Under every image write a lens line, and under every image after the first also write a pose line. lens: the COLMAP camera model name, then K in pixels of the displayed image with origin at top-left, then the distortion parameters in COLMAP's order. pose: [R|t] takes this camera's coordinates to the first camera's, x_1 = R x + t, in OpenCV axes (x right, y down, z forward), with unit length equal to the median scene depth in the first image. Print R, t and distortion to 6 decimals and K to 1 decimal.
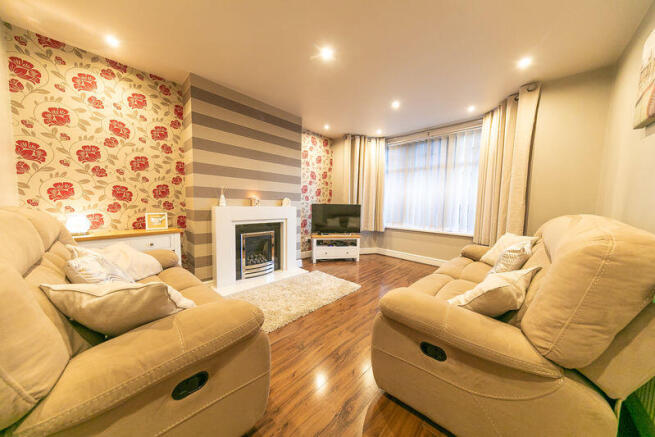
lens RADIAL K [[210.4, 0, 328.2], [0, 210.4, 217.0], [0, 0, 1]] dist [0.000378, 0.000000]
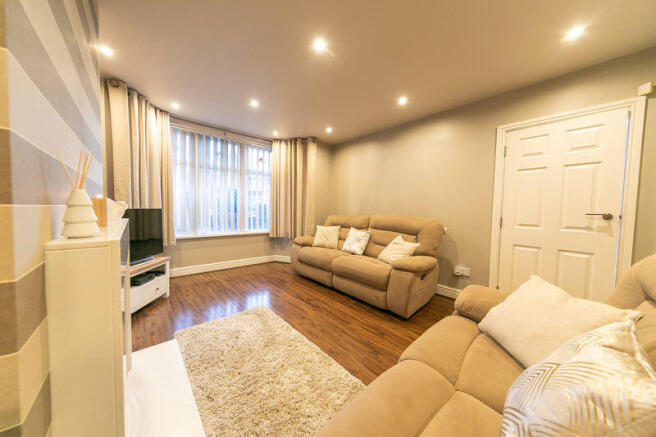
lens RADIAL K [[210.7, 0, 328.7], [0, 210.7, 217.0], [0, 0, 1]] dist [0.000378, 0.000000]
pose [[0.074006, -0.058284, 0.995553, -0.562225], [0.045146, 0.997463, 0.055039, -0.057335], [-0.996235, 0.040872, 0.076450, 0.557188]]
